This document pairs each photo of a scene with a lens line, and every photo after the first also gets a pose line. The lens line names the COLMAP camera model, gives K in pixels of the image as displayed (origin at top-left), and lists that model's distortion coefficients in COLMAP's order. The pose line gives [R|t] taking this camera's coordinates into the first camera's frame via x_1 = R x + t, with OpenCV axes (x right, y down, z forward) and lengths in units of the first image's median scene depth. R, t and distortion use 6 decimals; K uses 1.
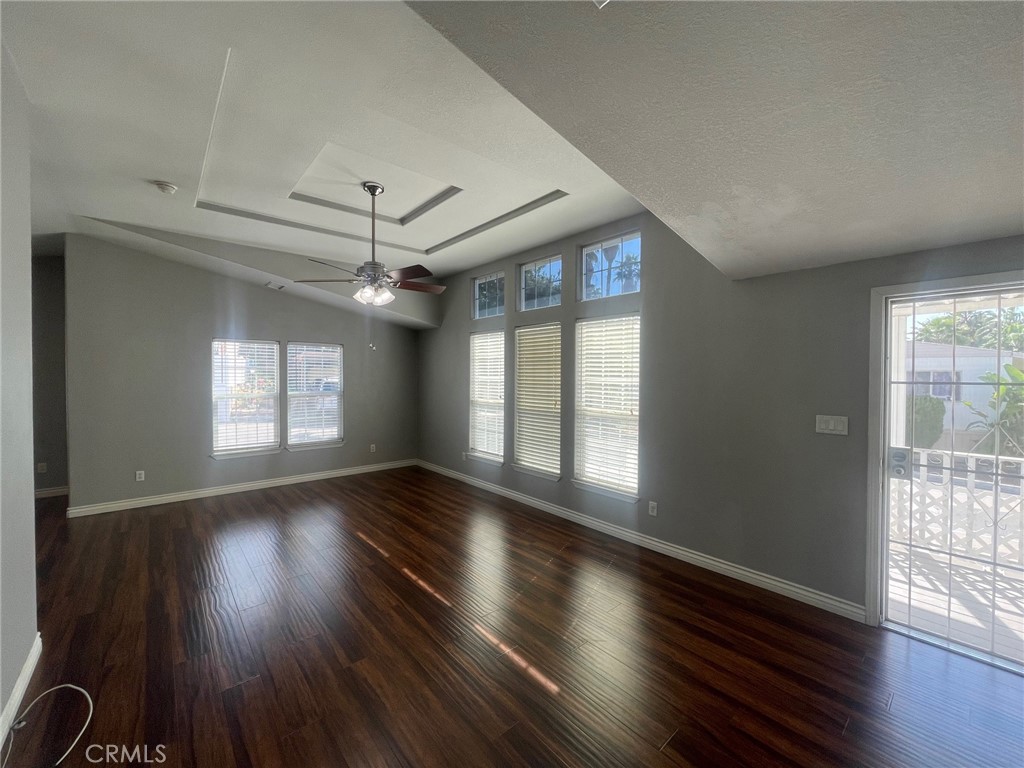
lens RADIAL K [[411.5, 0, 511.5], [0, 411.5, 380.4], [0, 0, 1]] dist [-0.002536, 0.000460]
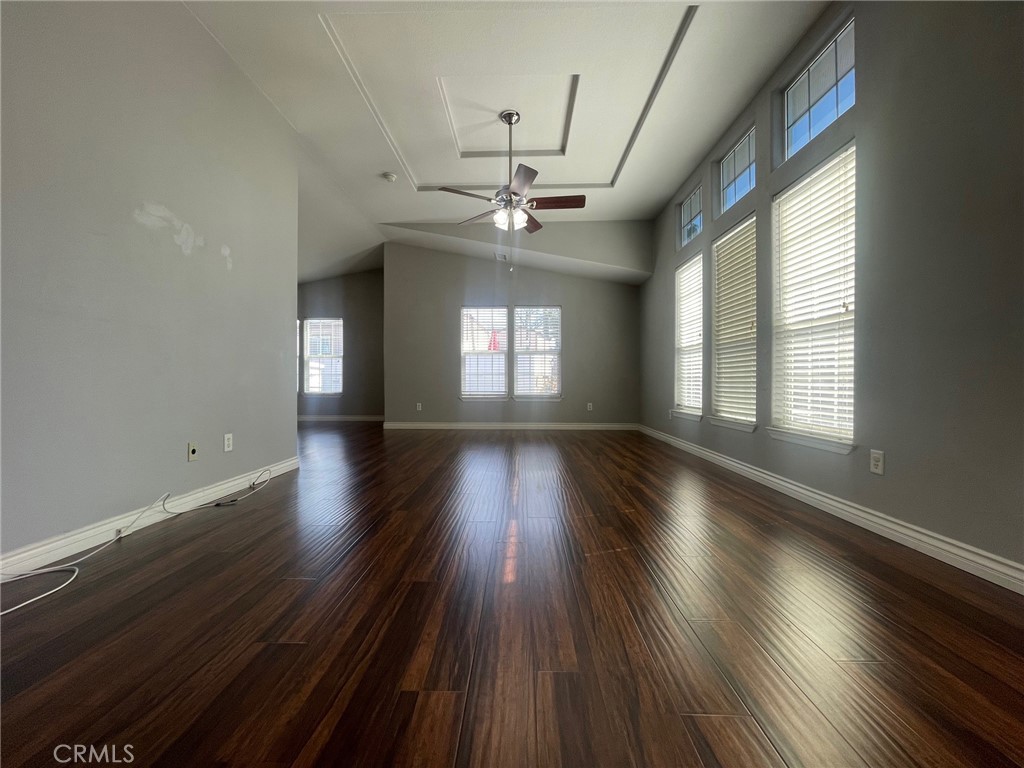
lens RADIAL K [[411.5, 0, 512.1], [0, 411.5, 381.3], [0, 0, 1]] dist [-0.002536, 0.000460]
pose [[0.741045, -0.004354, -0.671442, 0.256244], [-0.005883, 0.999898, -0.012977, 0.151695], [0.671430, 0.013567, 0.740944, 0.164079]]
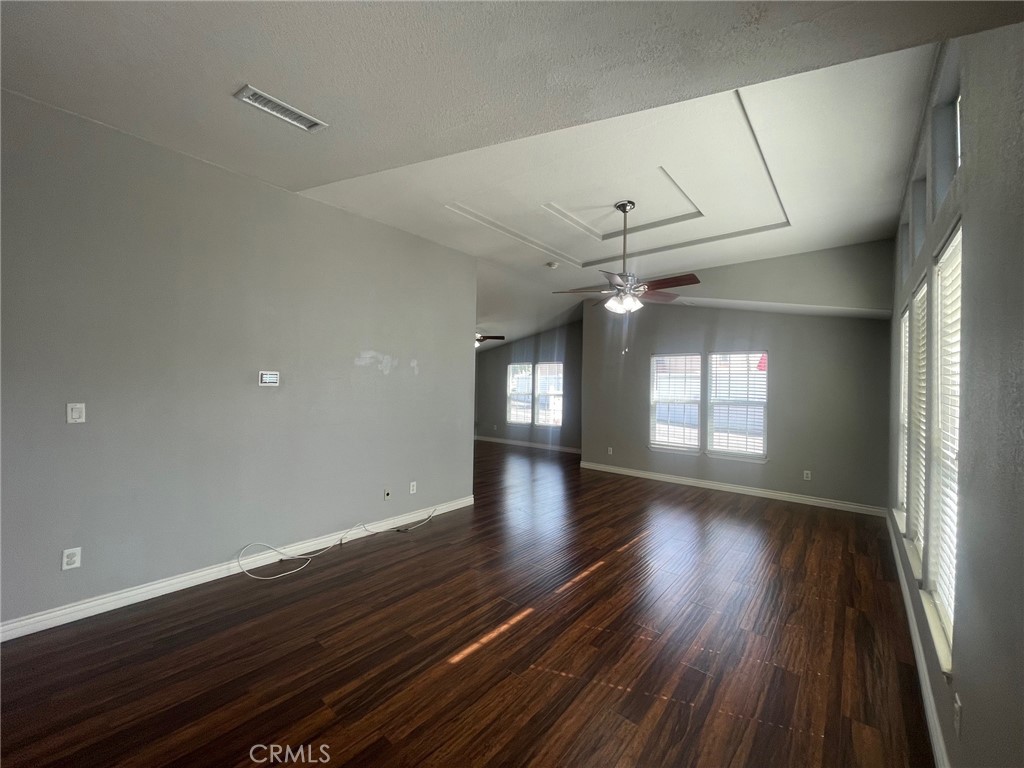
lens RADIAL K [[411.5, 0, 511.7], [0, 411.5, 383.4], [0, 0, 1]] dist [-0.002536, 0.000460]
pose [[0.160877, -0.005310, -0.986960, 0.475374], [-0.031636, 0.999444, -0.010534, 0.014444], [0.986467, 0.032918, 0.160619, 0.379418]]
